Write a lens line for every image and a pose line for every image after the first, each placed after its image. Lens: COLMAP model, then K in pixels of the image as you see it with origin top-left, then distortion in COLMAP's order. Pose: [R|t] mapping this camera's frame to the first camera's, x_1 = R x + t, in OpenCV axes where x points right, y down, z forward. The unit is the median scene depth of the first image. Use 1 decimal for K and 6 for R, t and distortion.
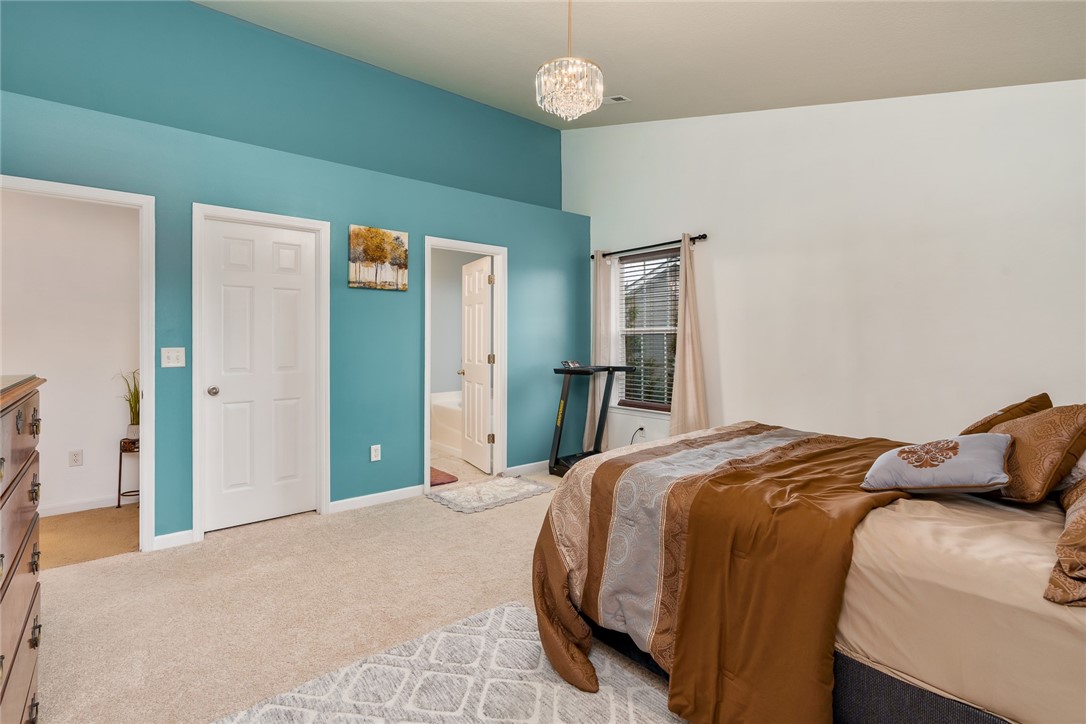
lens RADIAL K [[492.8, 0, 540.4], [0, 492.8, 357.2], [0, 0, 1]] dist [-0.002531, 0.000049]
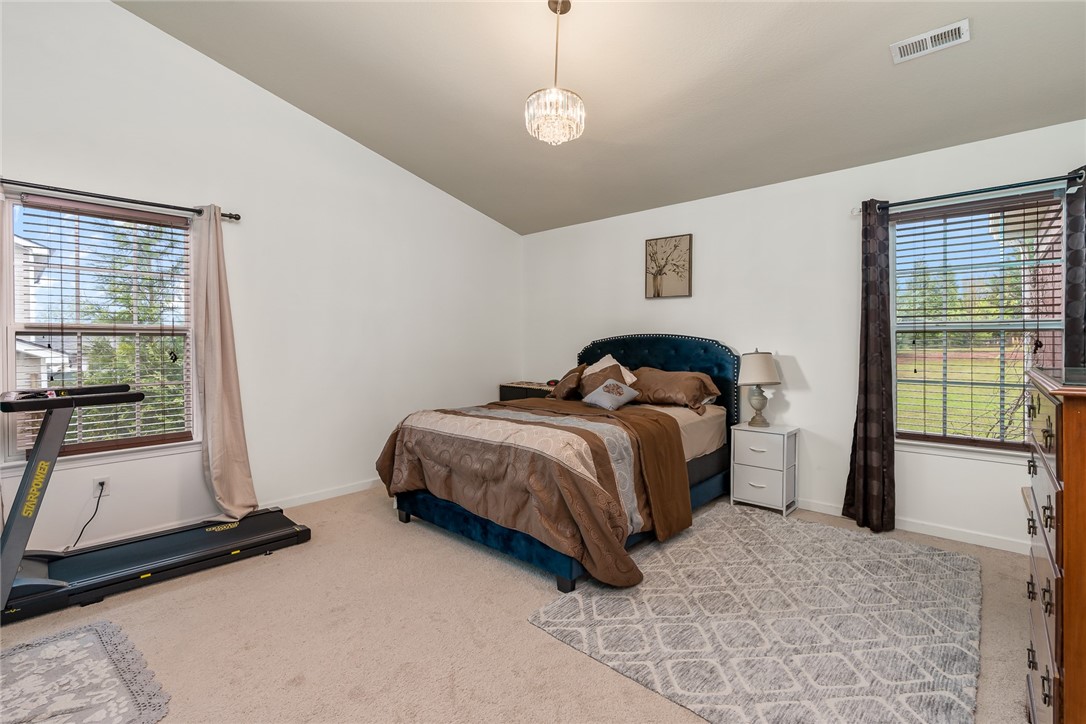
lens RADIAL K [[492.8, 0, 540.4], [0, 492.8, 357.2], [0, 0, 1]] dist [-0.002531, 0.000049]
pose [[-0.118174, -0.019963, 0.992792, -0.780543], [0.032291, 0.999192, 0.023935, -0.019914], [-0.992468, 0.034887, -0.117434, 0.851791]]
